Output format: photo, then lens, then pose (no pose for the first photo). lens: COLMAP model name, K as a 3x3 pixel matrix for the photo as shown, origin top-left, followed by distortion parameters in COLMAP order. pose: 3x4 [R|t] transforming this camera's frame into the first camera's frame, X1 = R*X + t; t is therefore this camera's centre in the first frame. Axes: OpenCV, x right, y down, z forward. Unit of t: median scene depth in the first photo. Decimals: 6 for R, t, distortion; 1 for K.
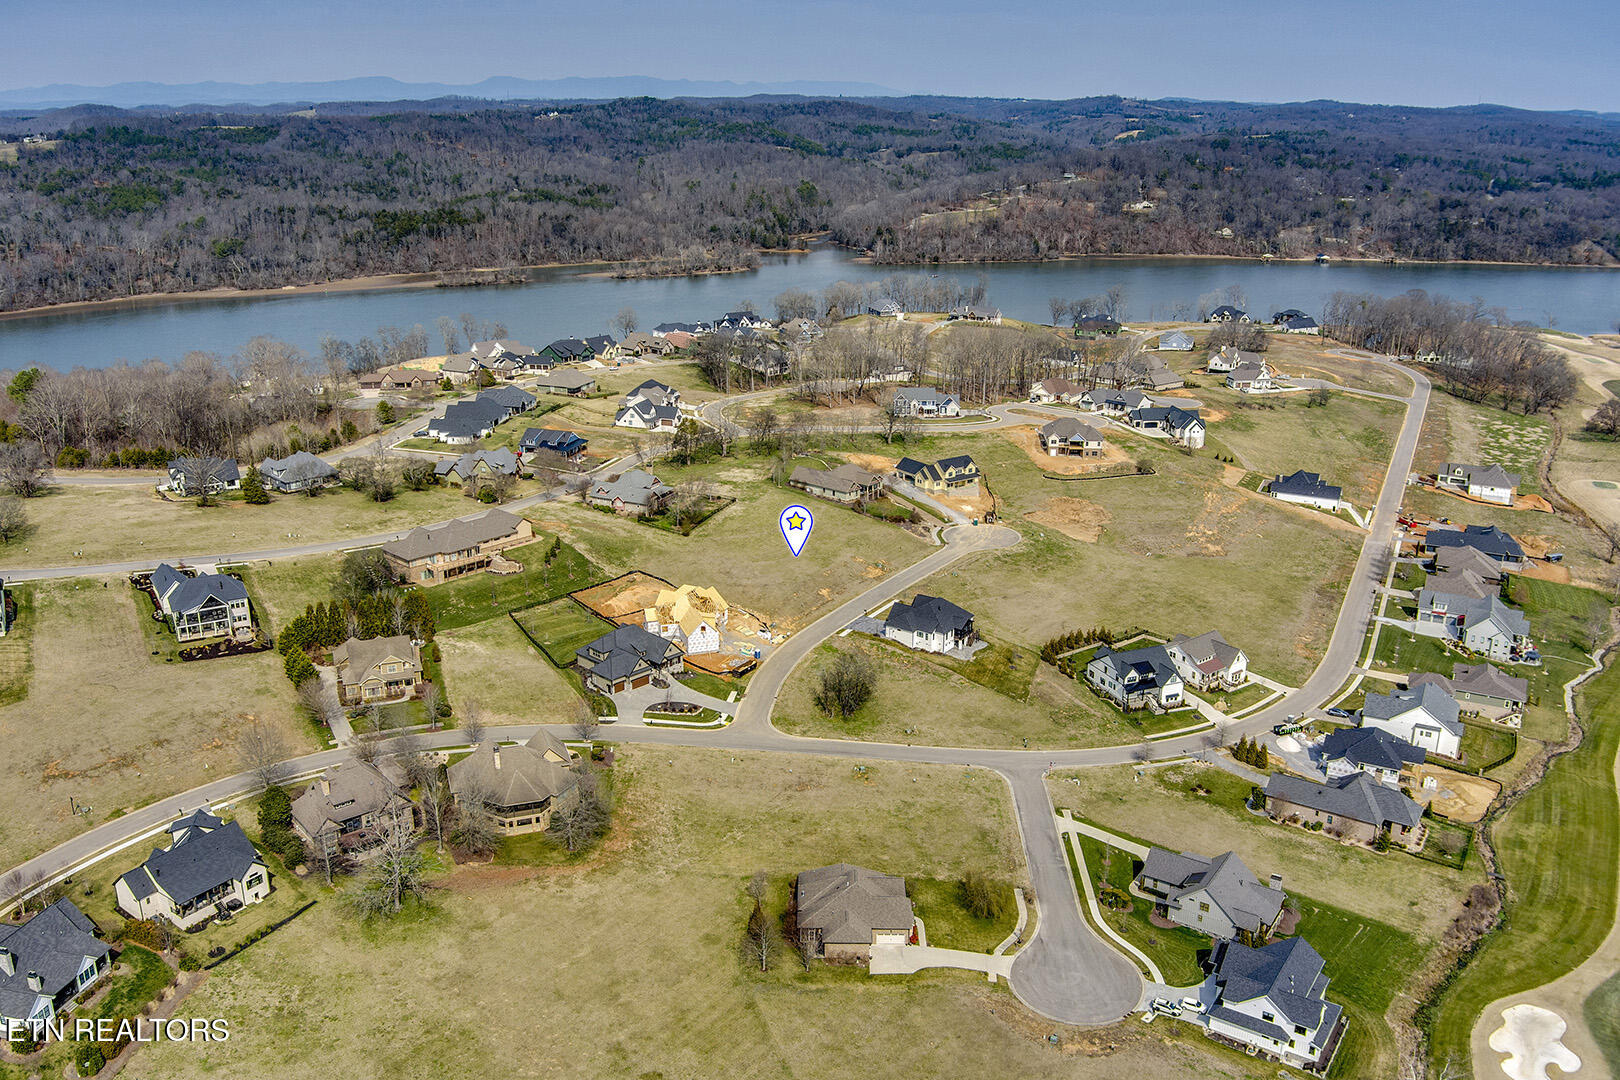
lens RADIAL K [[1356.6, 0, 804.4], [0, 1356.6, 565.7], [0, 0, 1]] dist [-0.068224, 0.012094]
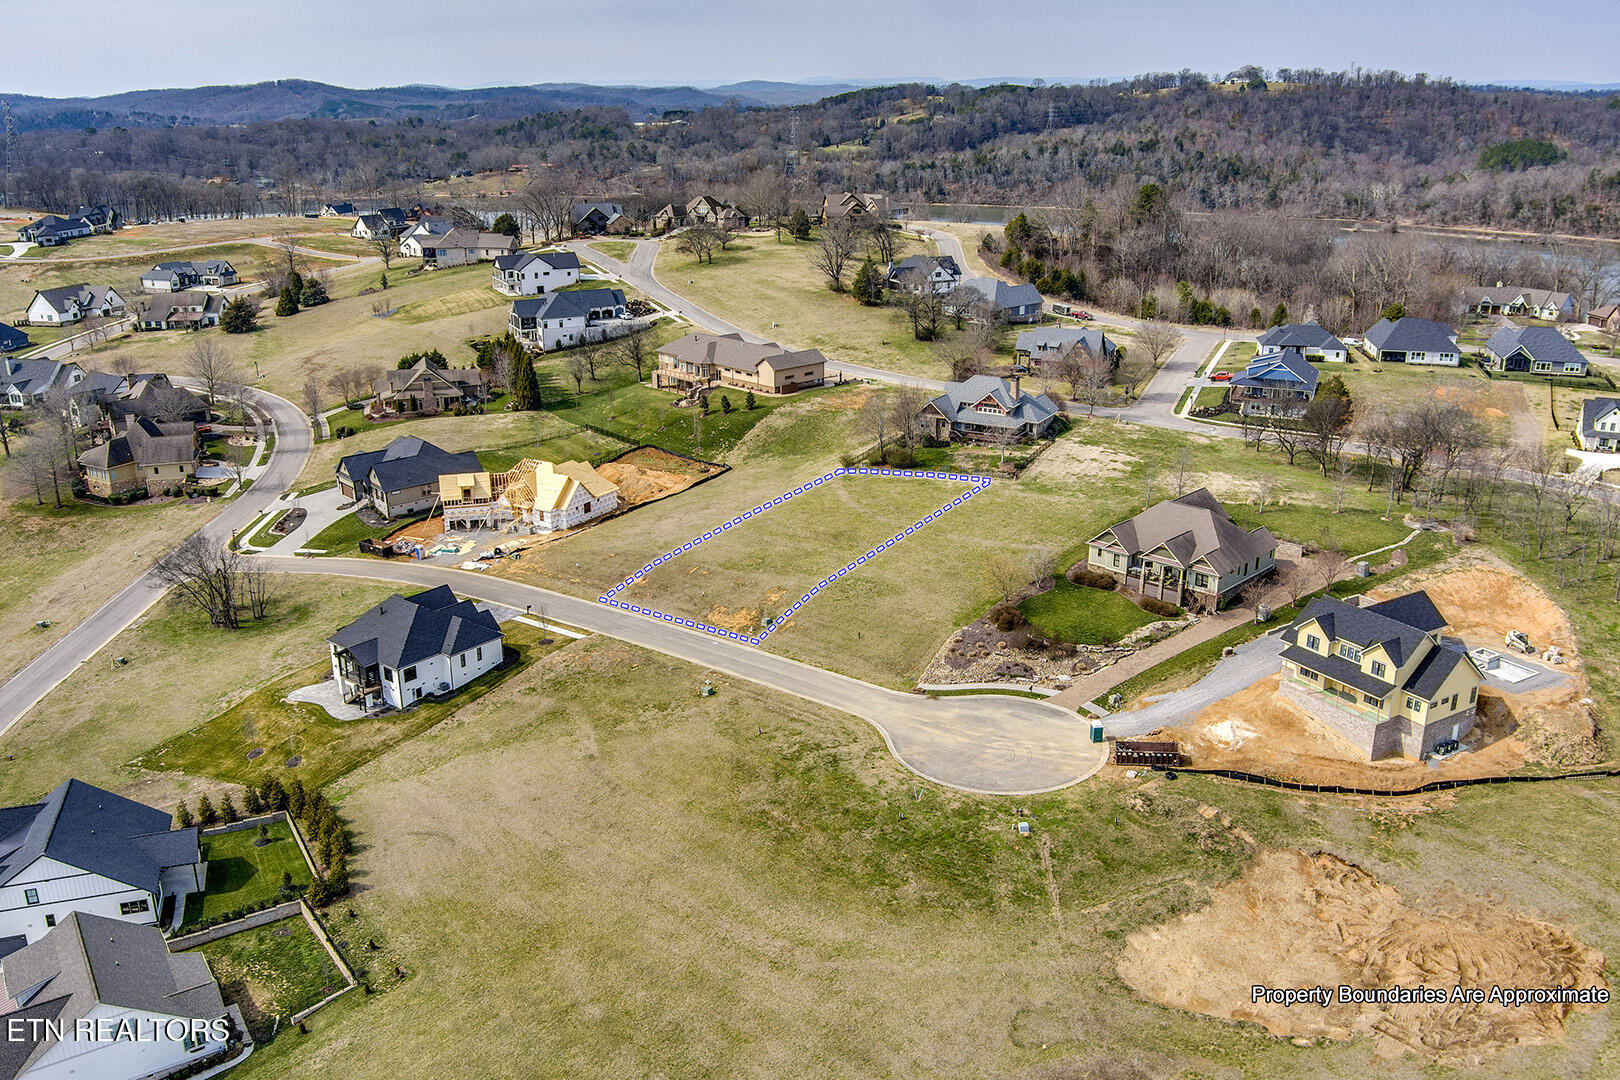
lens RADIAL K [[1356.6, 0, 804.4], [0, 1356.6, 565.7], [0, 0, 1]] dist [-0.068224, 0.012094]
pose [[-0.066719, 0.330788, -0.941344, 0.437909], [-0.323410, 0.885341, 0.334031, -0.159570], [0.943904, 0.326726, 0.047911, 0.877447]]
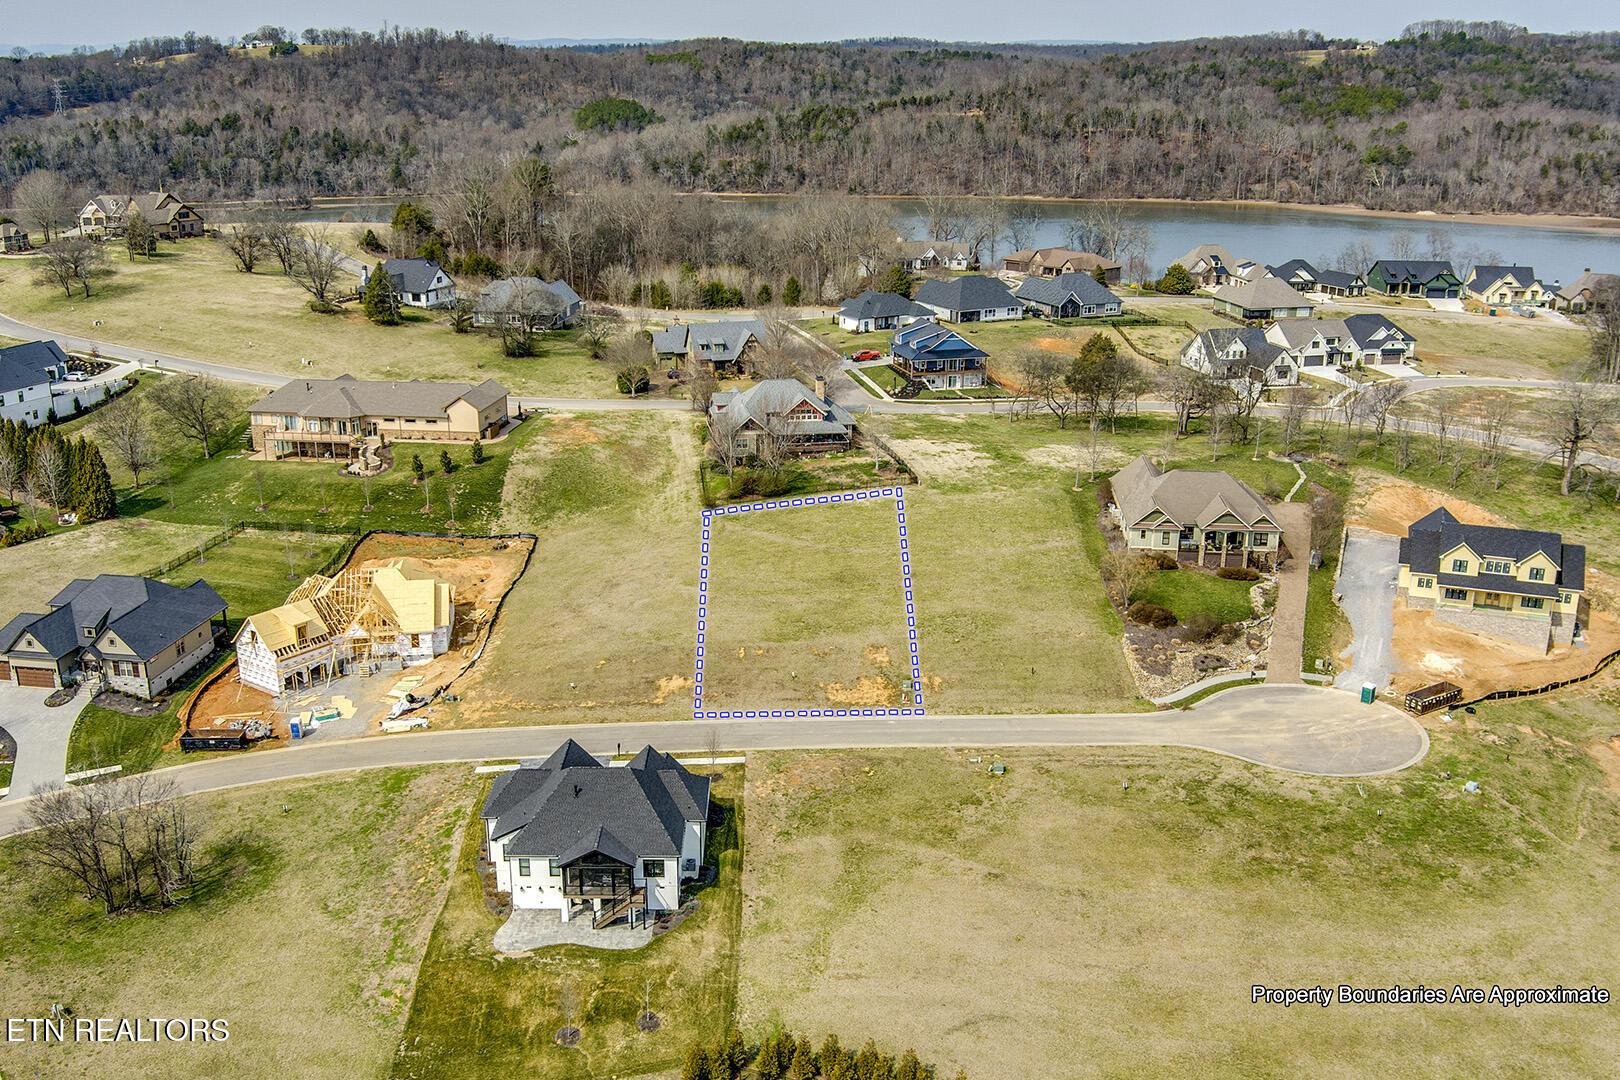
lens RADIAL K [[1569.1, 0, 775.6], [0, 1569.1, 619.4], [0, 0, 1]] dist [-0.069064, 0.000945]
pose [[0.565115, 0.280344, -0.775920, 0.340619], [-0.268573, 0.951779, 0.148276, -0.067538], [0.780073, 0.124598, 0.613157, 0.614177]]
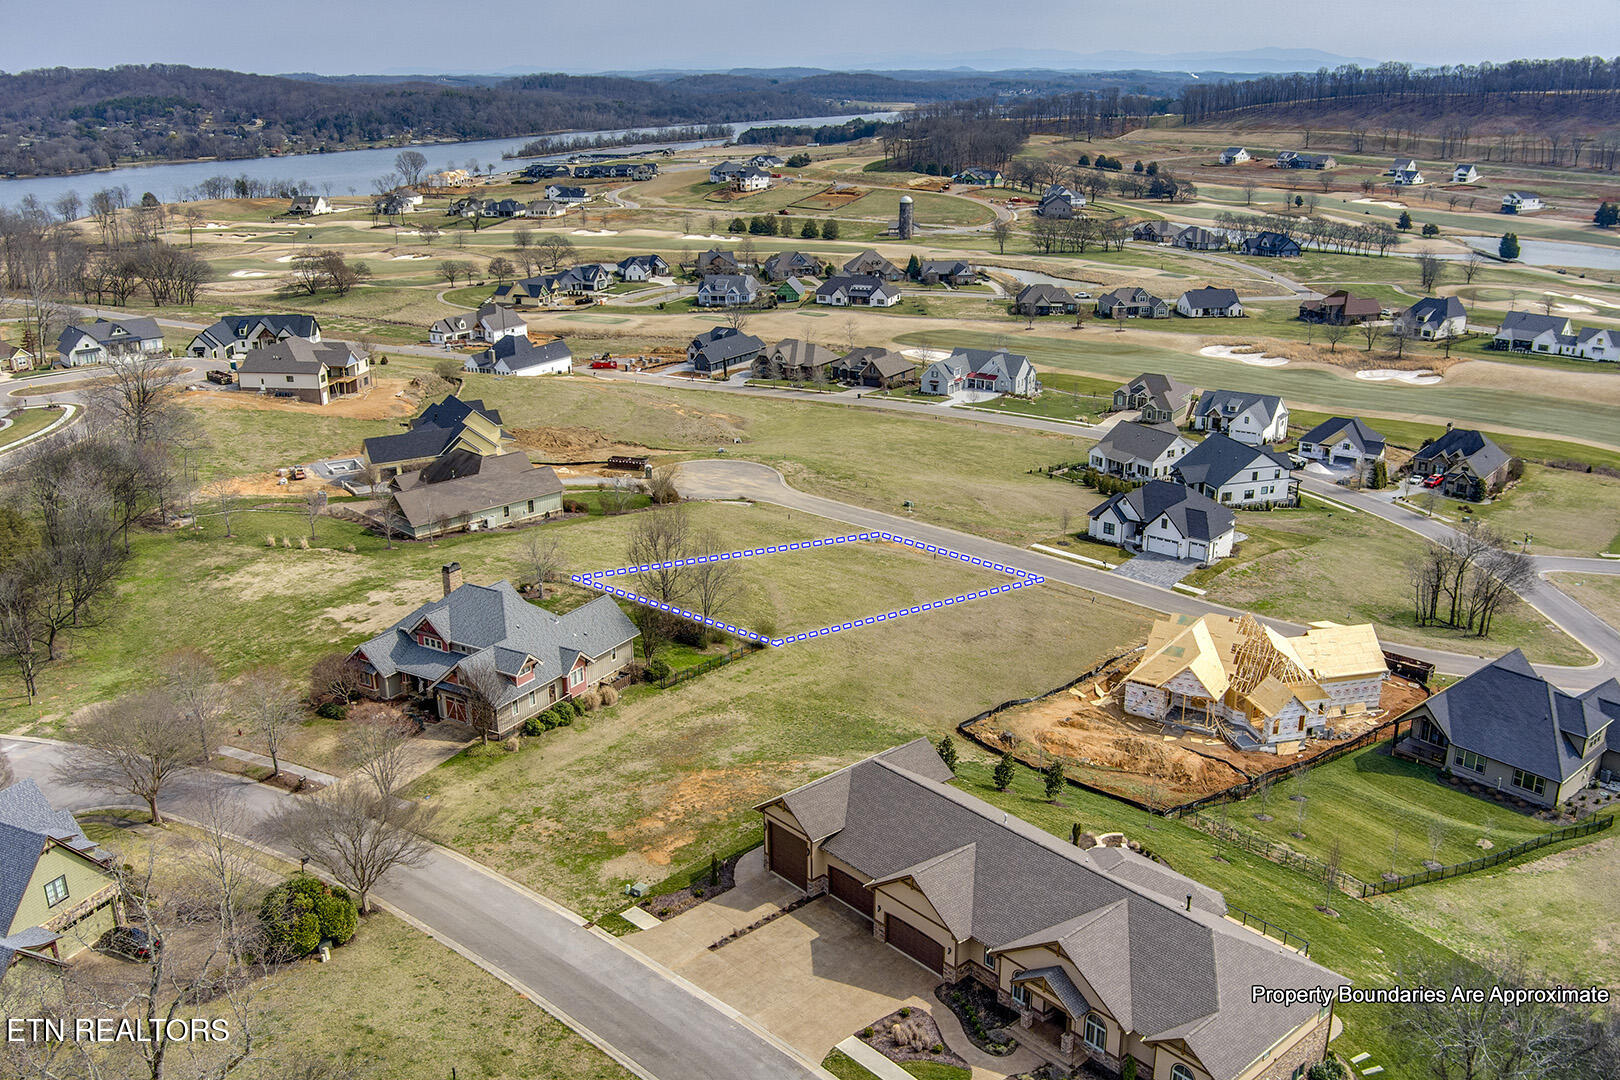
lens RADIAL K [[1406.6, 0, 845.9], [0, 1406.6, 583.2], [0, 0, 1]] dist [-0.067403, 0.004466]
pose [[0.070409, -0.345570, 0.935748, -0.403732], [0.327908, 0.893961, 0.305466, -0.135721], [-0.942082, 0.285332, 0.176258, 0.819701]]
